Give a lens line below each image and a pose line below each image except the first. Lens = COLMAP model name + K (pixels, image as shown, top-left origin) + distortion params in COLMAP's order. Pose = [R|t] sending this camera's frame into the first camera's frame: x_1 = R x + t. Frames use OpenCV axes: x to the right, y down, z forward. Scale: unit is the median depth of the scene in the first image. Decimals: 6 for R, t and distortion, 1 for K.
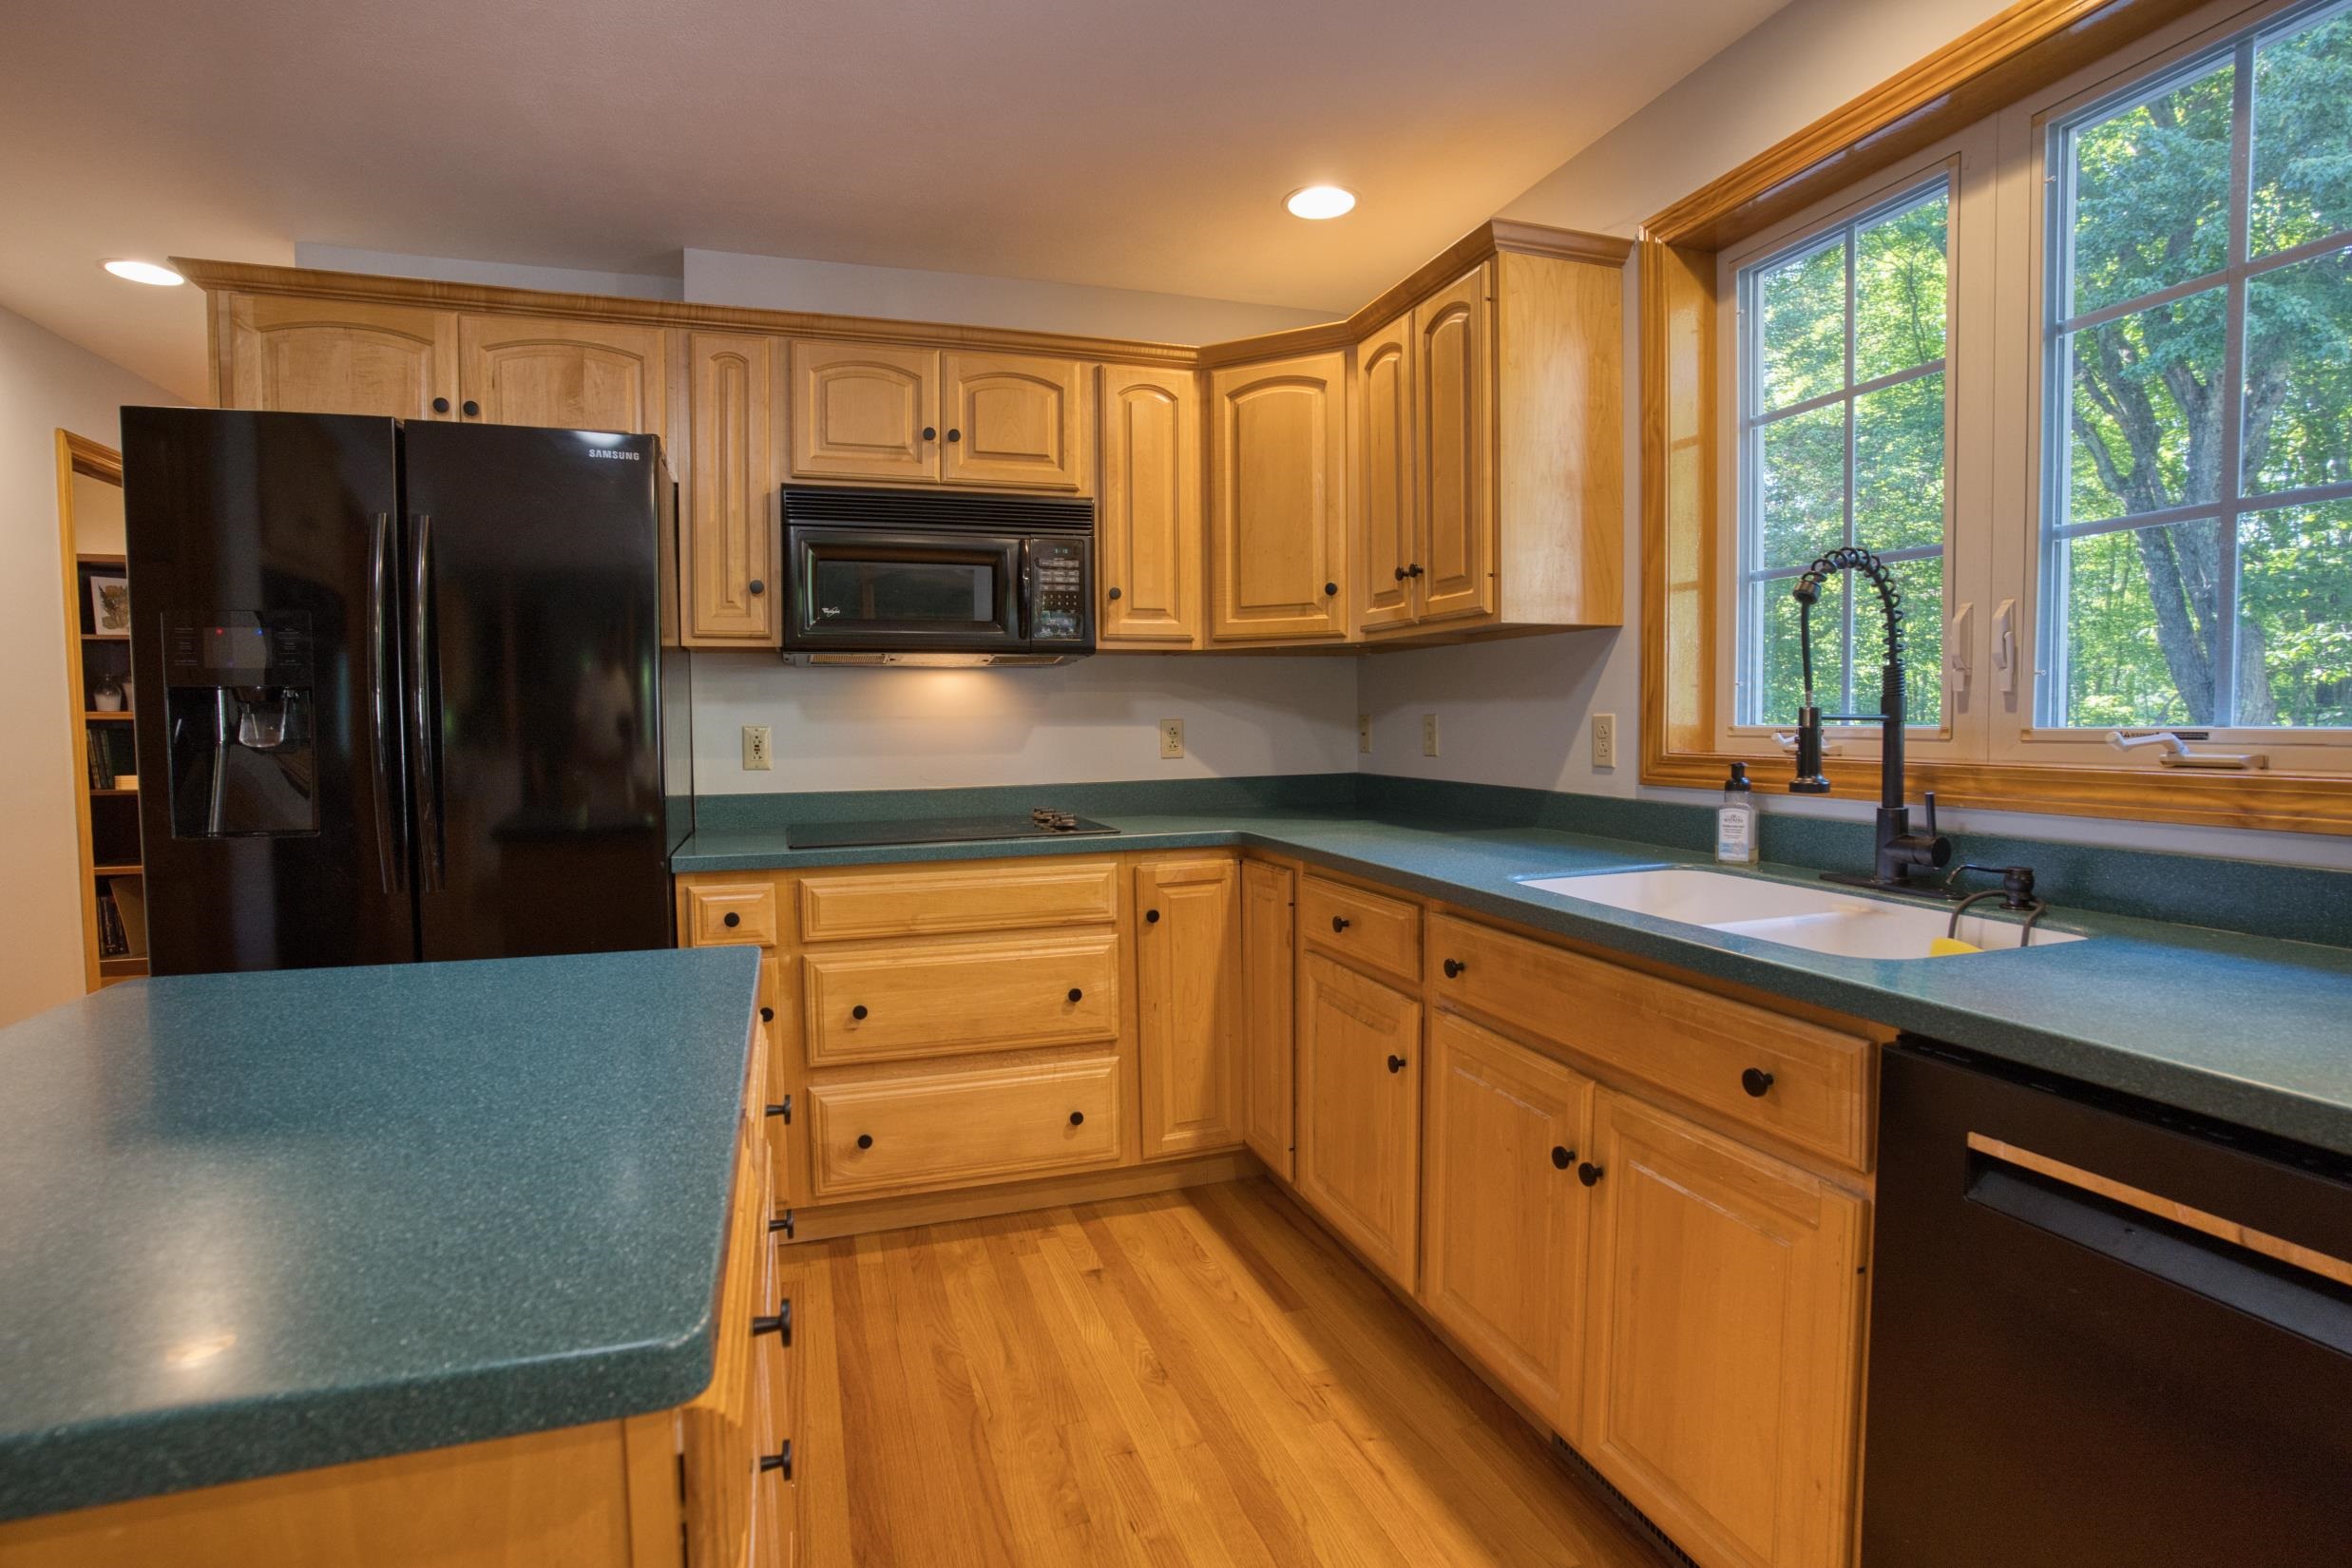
lens RADIAL K [[1160.6, 0, 1169.1], [0, 1160.6, 781.9], [0, 0, 1]] dist [-0.086996, 0.049211]
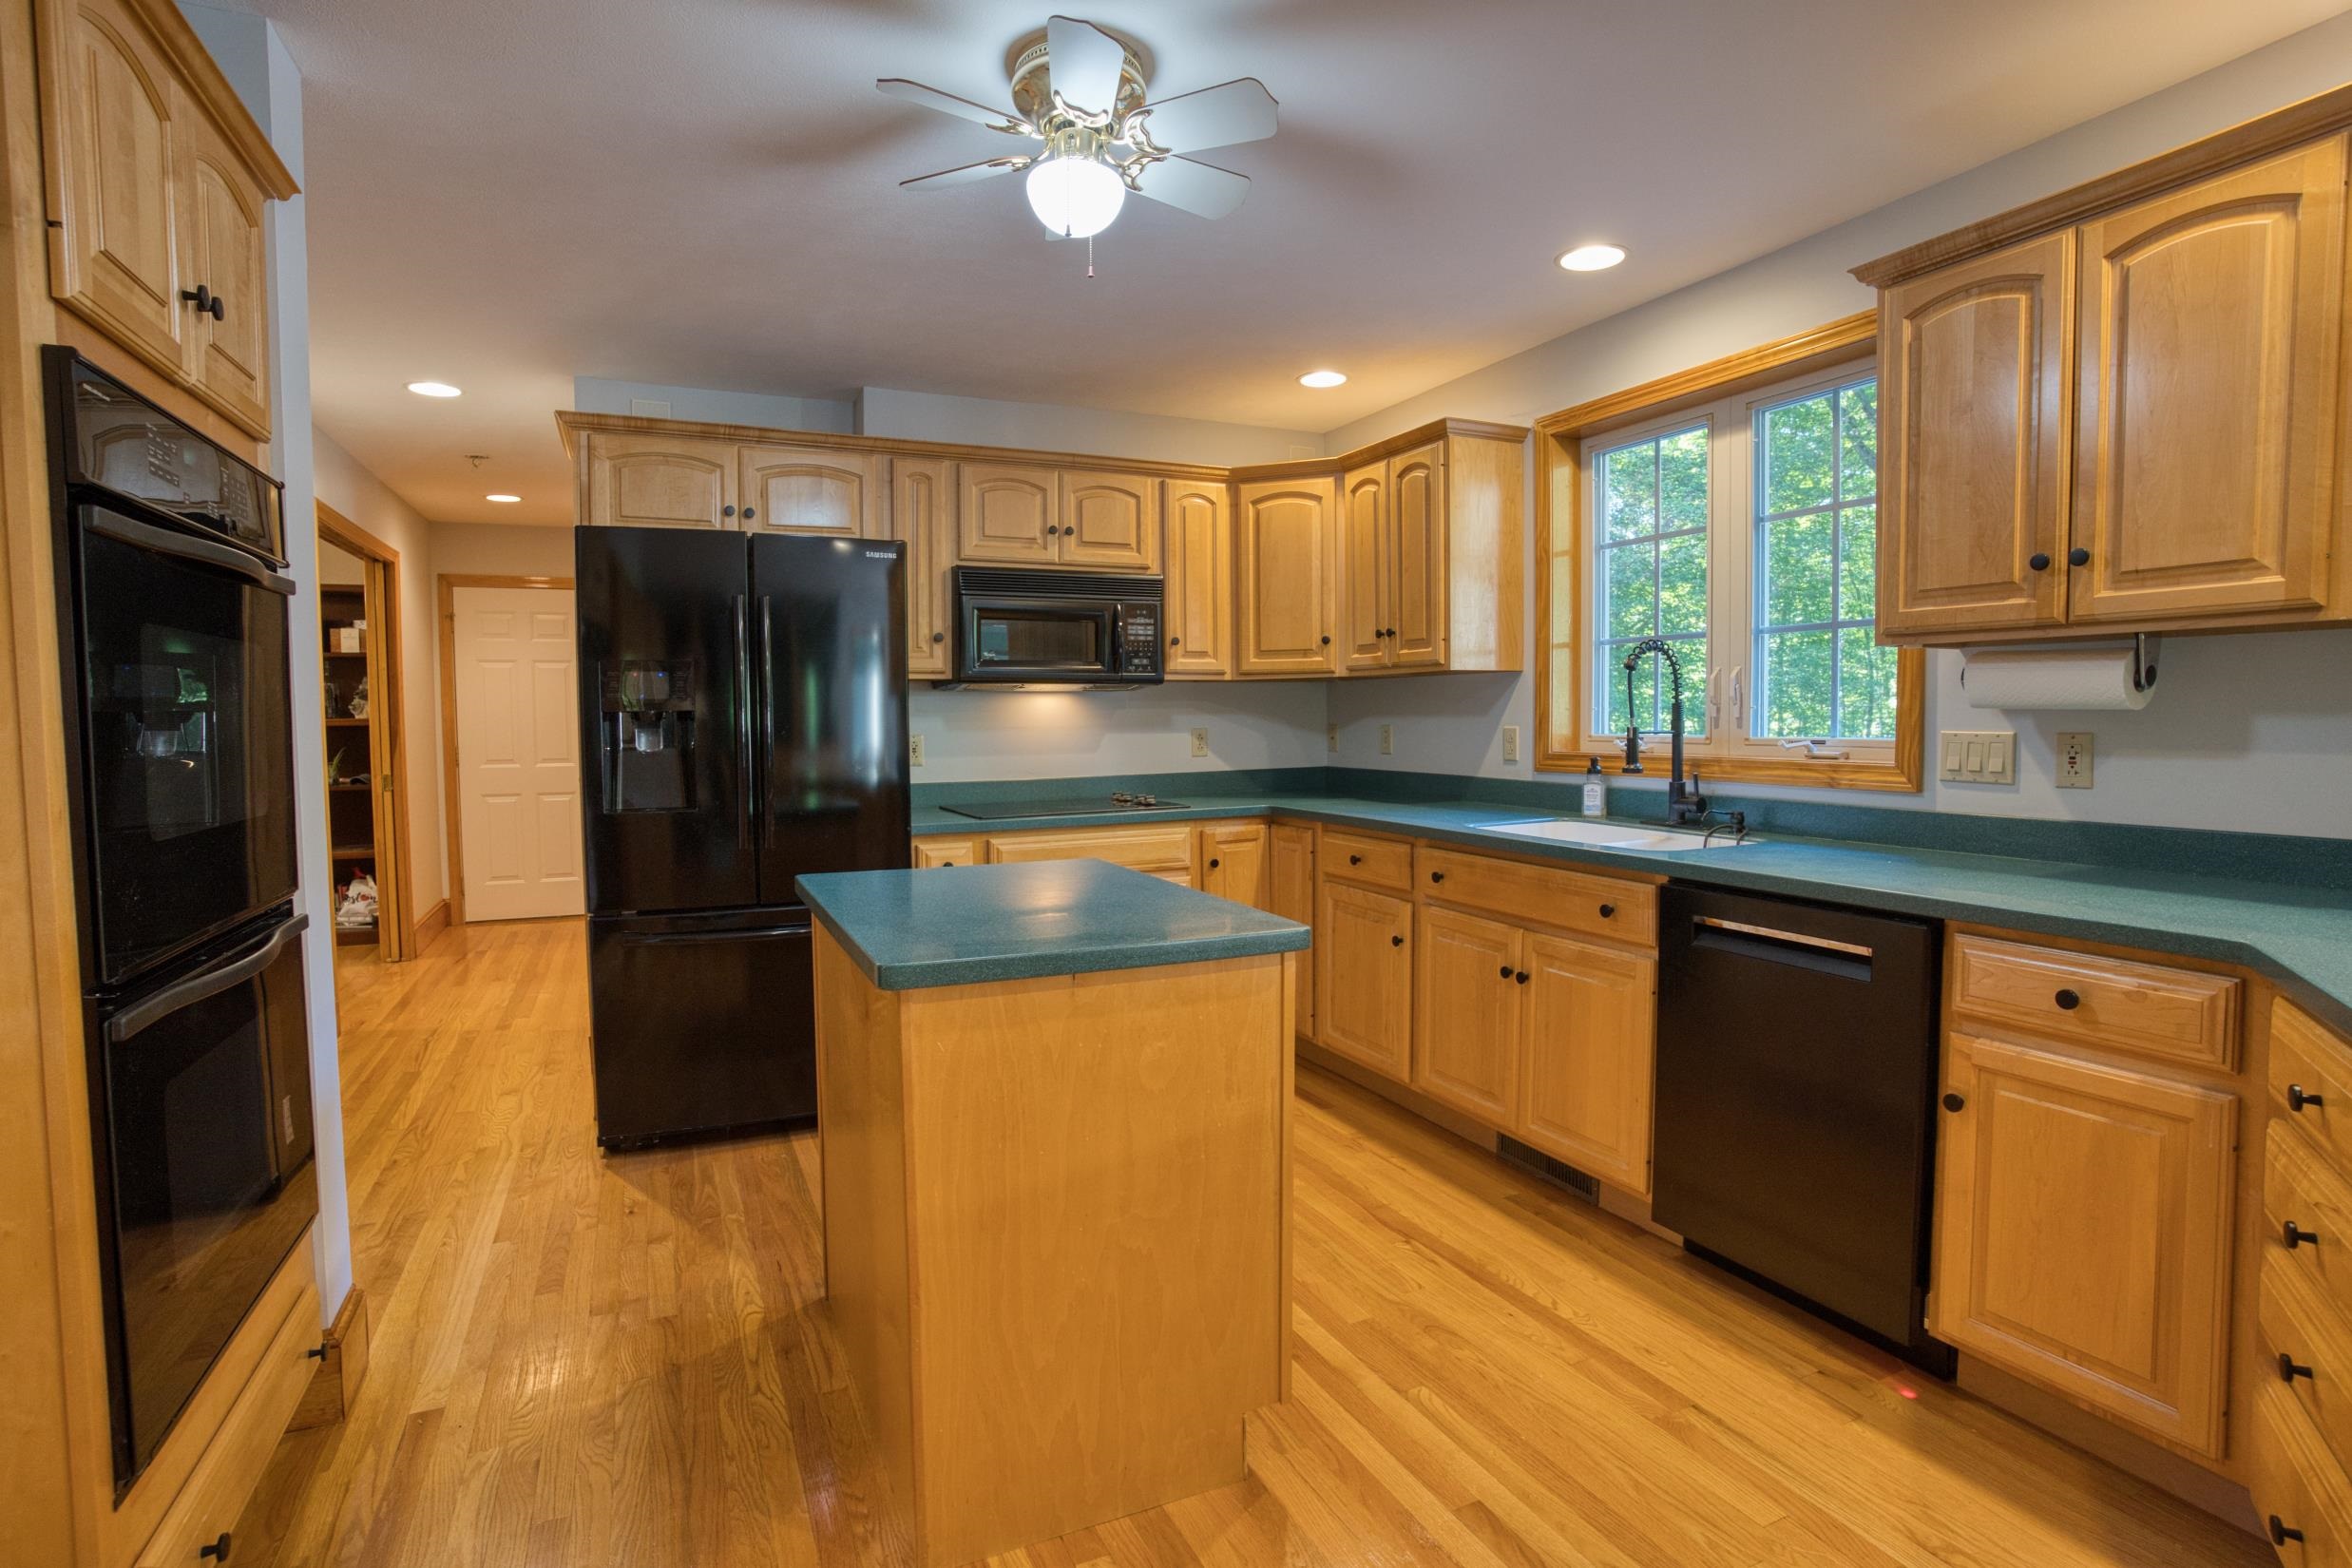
lens RADIAL K [[1160.6, 0, 1169.1], [0, 1160.6, 781.9], [0, 0, 1]] dist [-0.086996, 0.049211]
pose [[0.993592, -0.006999, 0.112810, -0.252448], [0.006771, 0.999974, 0.002402, 0.008855], [-0.112824, -0.001622, 0.993614, -0.490136]]
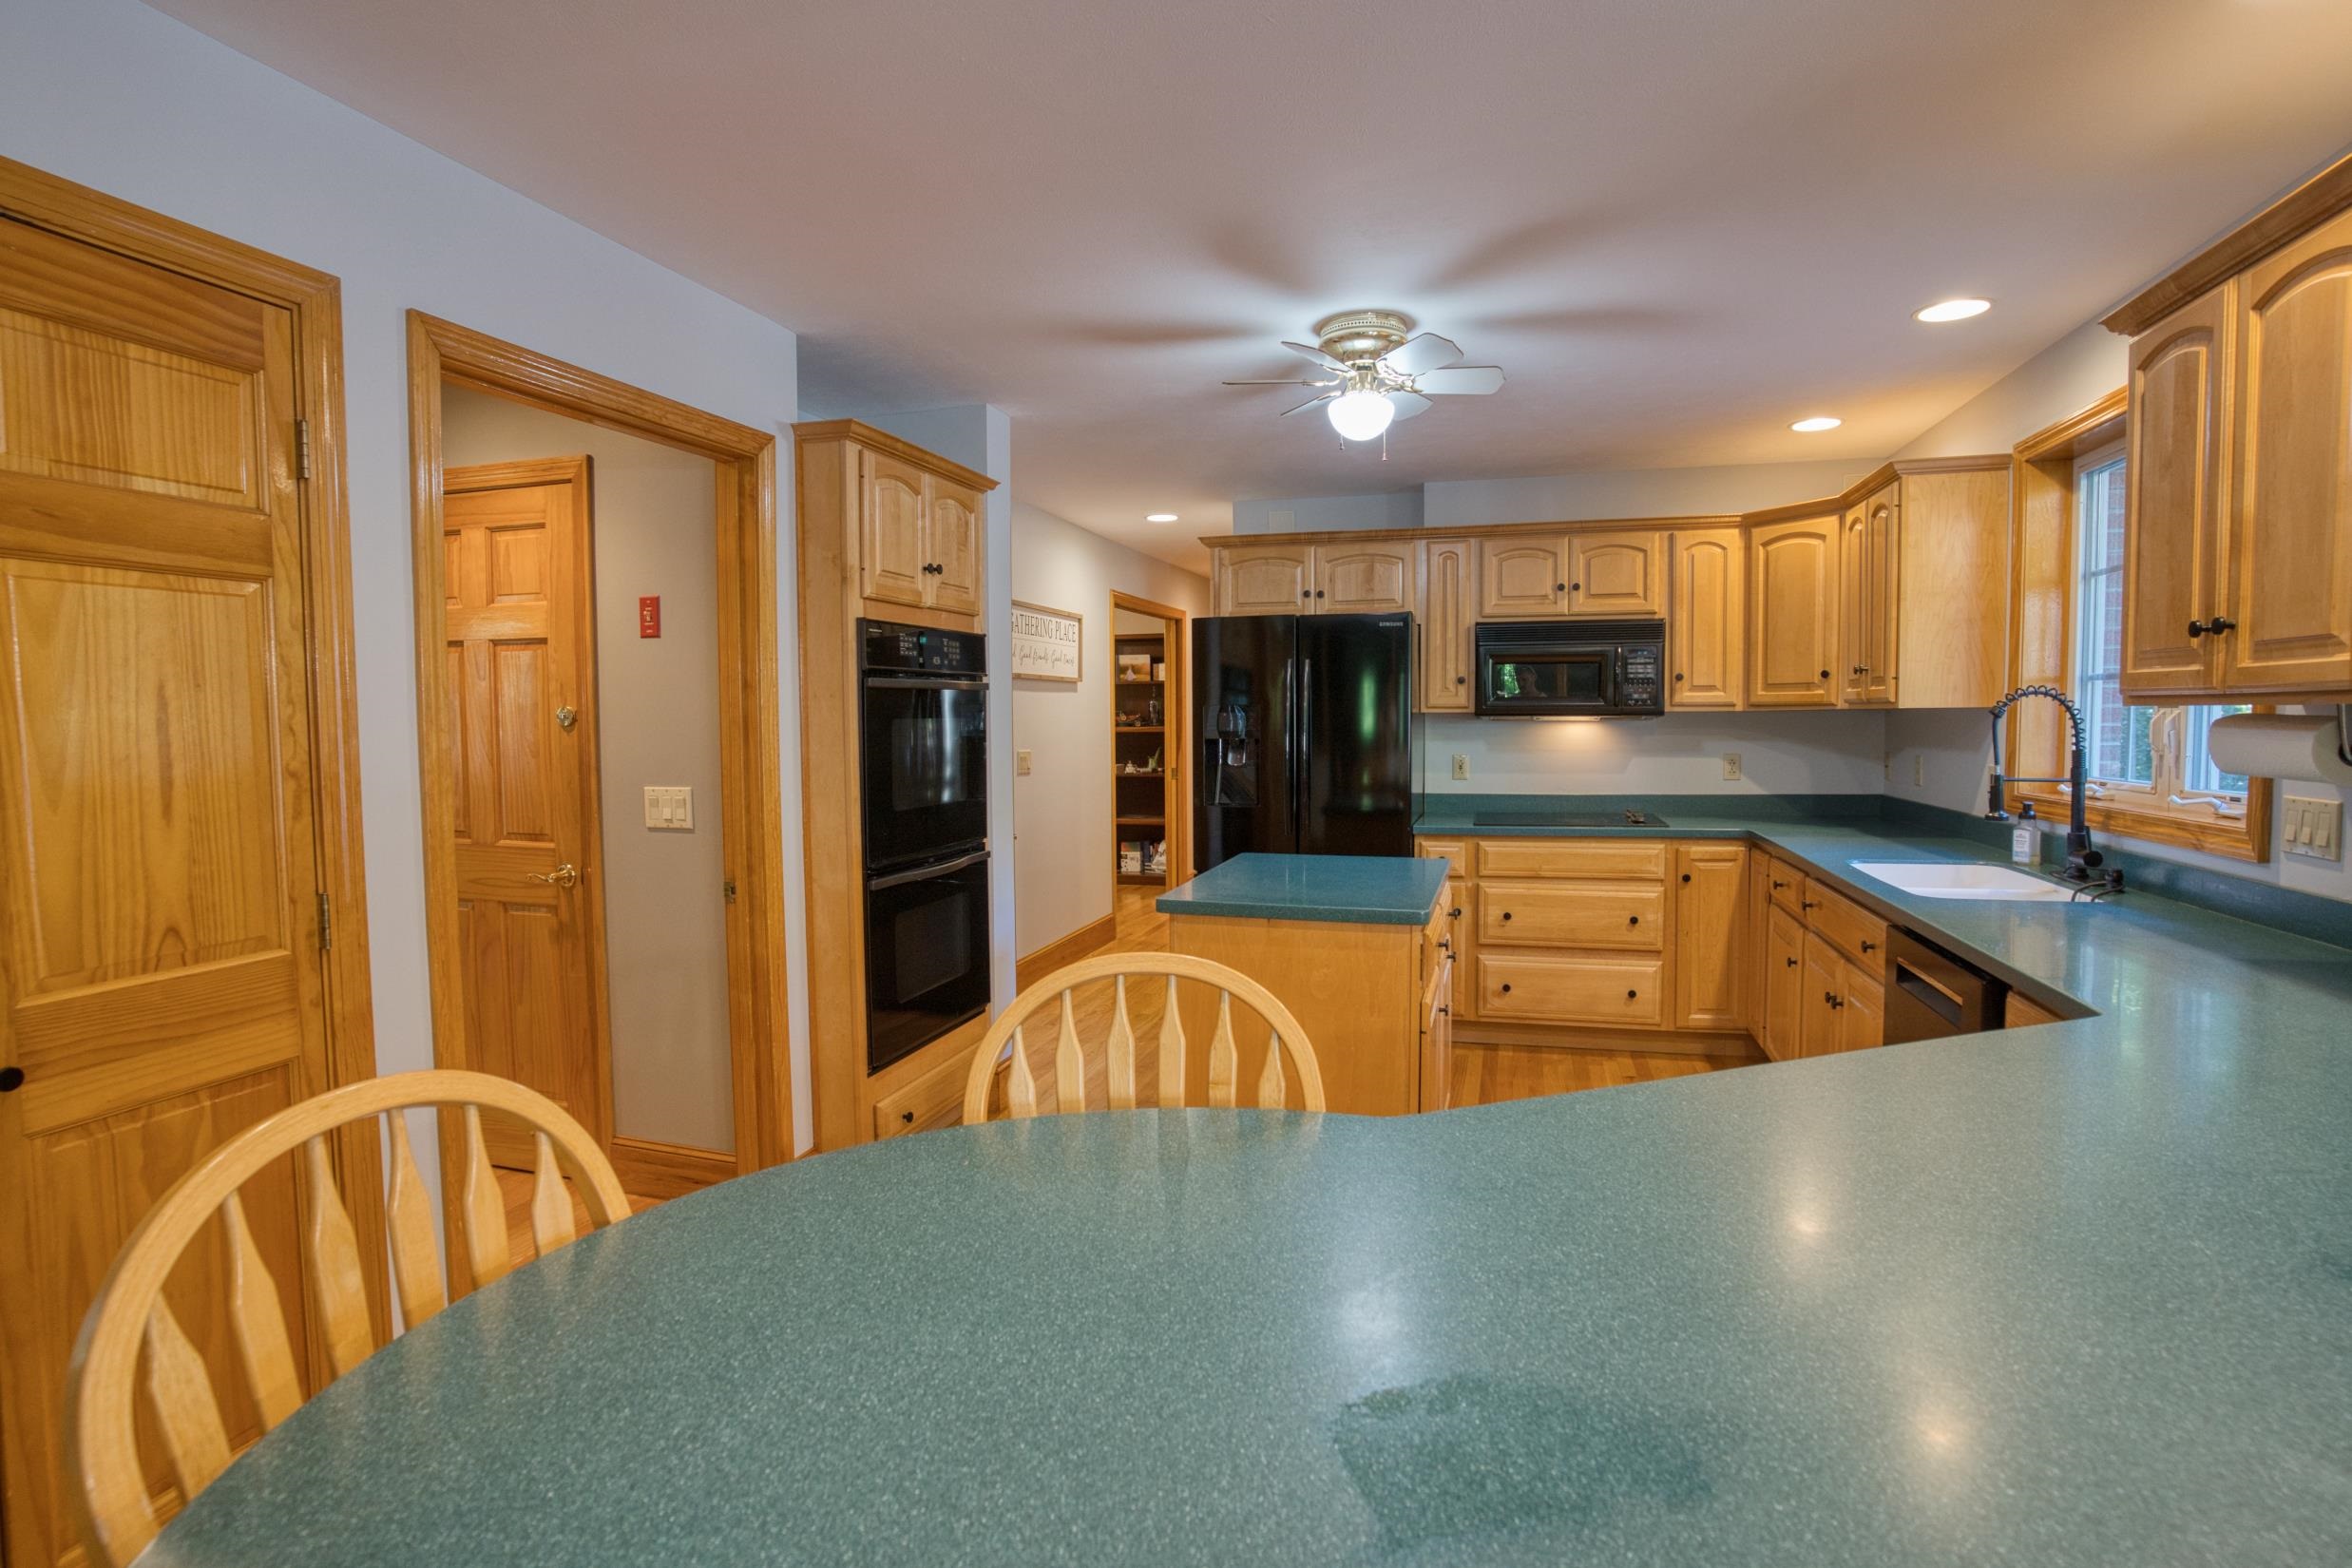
lens RADIAL K [[1160.6, 0, 1169.1], [0, 1160.6, 781.9], [0, 0, 1]] dist [-0.086996, 0.049211]
pose [[0.821436, 0.034014, -0.569285, 0.320421], [-0.029298, 0.999419, 0.017438, -0.029537], [0.569547, 0.002355, 0.821955, -0.802251]]
